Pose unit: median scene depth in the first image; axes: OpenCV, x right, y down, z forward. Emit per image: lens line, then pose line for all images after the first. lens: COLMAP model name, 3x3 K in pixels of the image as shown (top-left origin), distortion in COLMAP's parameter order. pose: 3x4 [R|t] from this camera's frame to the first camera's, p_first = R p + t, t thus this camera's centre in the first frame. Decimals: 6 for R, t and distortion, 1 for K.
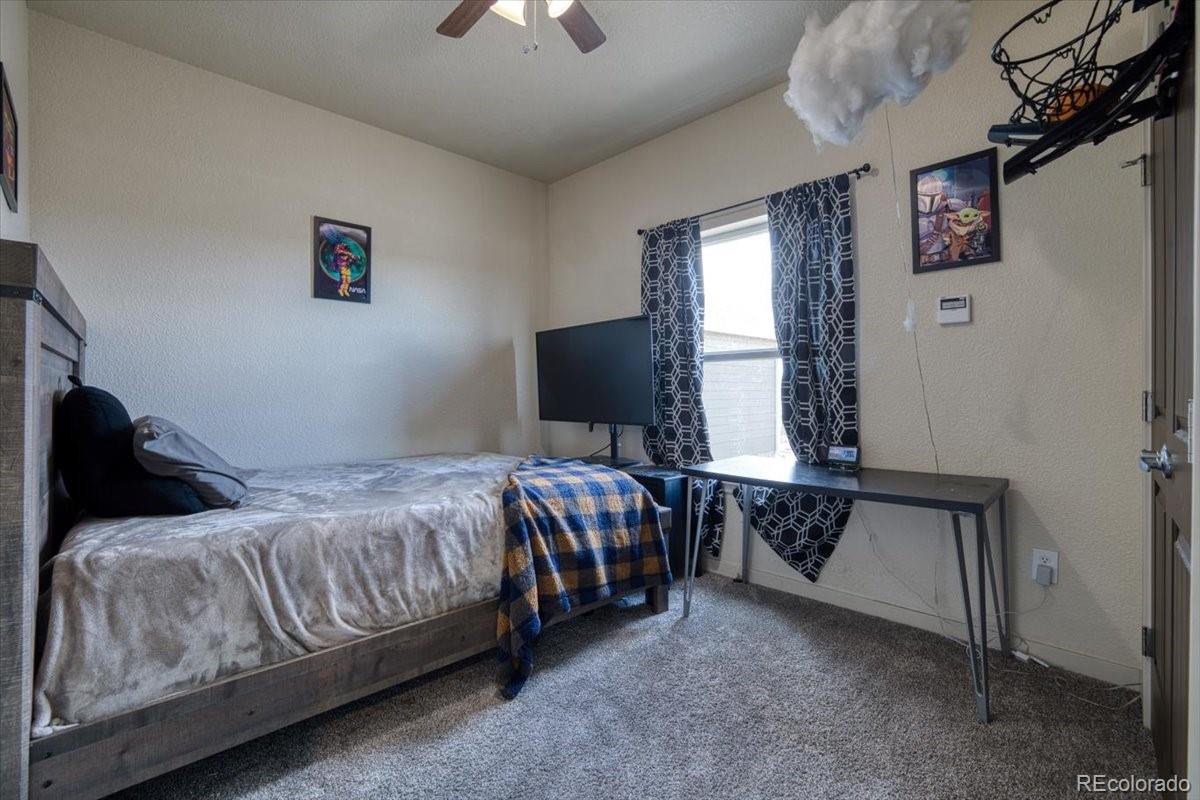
lens RADIAL K [[518.1, 0, 596.7], [0, 518.1, 393.2], [0, 0, 1]] dist [-0.052304, 0.020584]
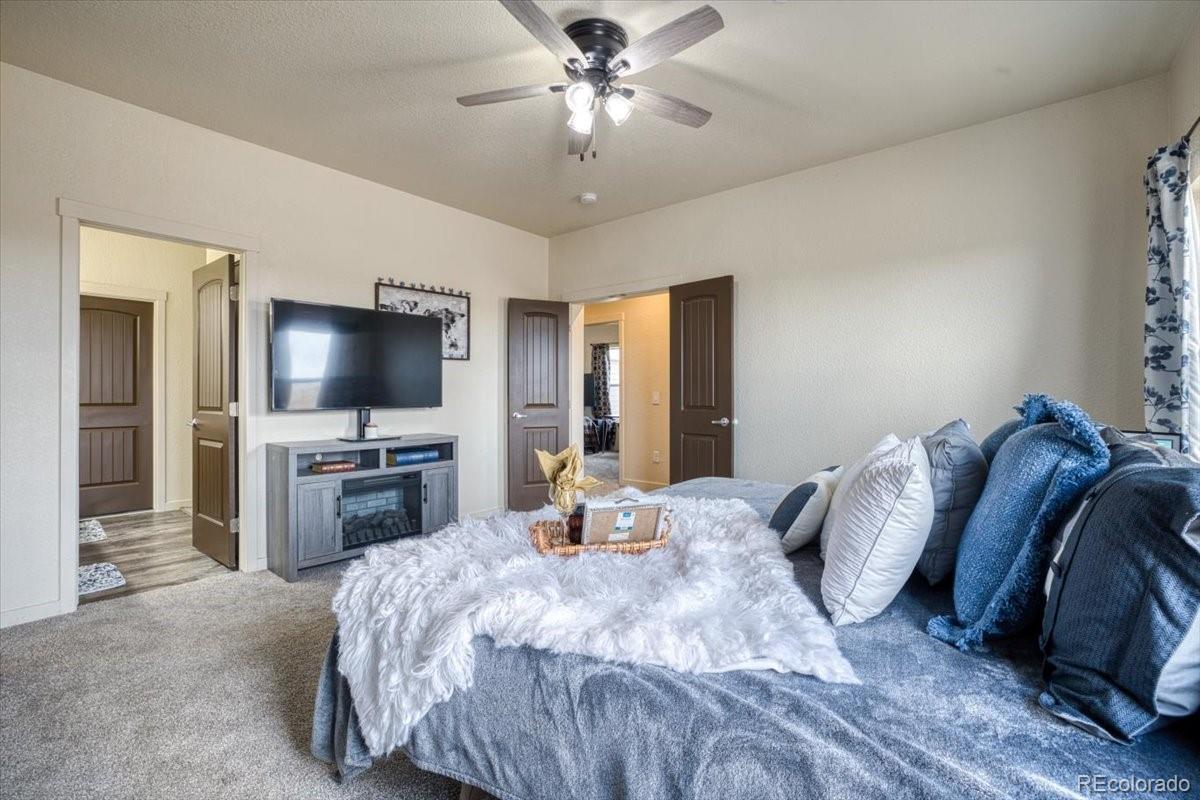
lens RADIAL K [[518.1, 0, 596.7], [0, 518.1, 393.2], [0, 0, 1]] dist [-0.052304, 0.020584]
pose [[0.994717, 0.000344, 0.102652, -0.219518], [0.000252, 0.999983, -0.005797, -0.002197], [-0.102652, 0.005792, 0.994700, -2.293453]]
